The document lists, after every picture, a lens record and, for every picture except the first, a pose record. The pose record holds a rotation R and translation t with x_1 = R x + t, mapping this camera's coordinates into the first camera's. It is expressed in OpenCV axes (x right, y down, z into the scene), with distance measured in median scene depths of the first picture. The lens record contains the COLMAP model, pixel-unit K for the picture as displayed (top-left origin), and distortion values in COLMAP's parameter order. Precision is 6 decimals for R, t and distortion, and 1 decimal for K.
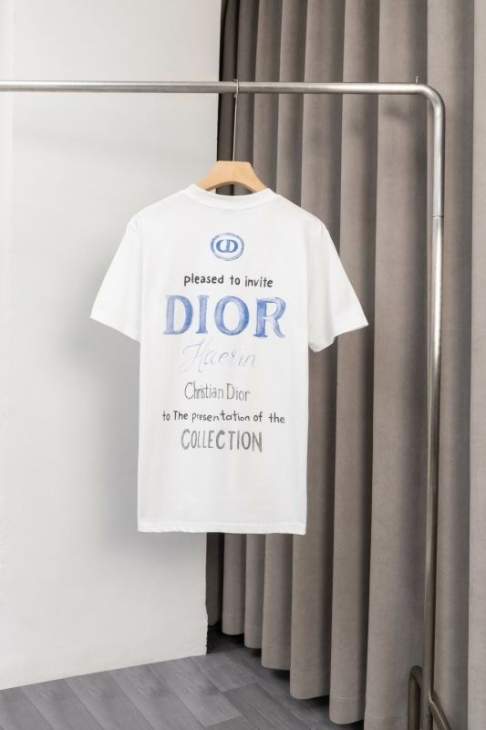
lens RADIAL K [[641.6, 0, 244.1], [0, 641.6, 368.9], [0, 0, 1]] dist [-0.001897, -0.001148]
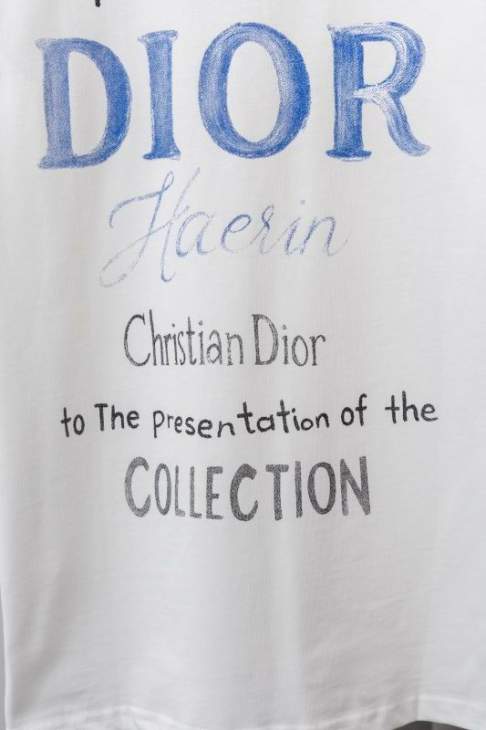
lens RADIAL K [[1113.6, 0, 250.9], [0, 1113.6, 387.6], [0, 0, 1]] dist [-0.019794, 0.000000]
pose [[0.998064, -0.056387, -0.026236, -0.014935], [0.060676, 0.975429, 0.211794, -0.058831], [0.013649, -0.212976, 0.976962, 0.448226]]
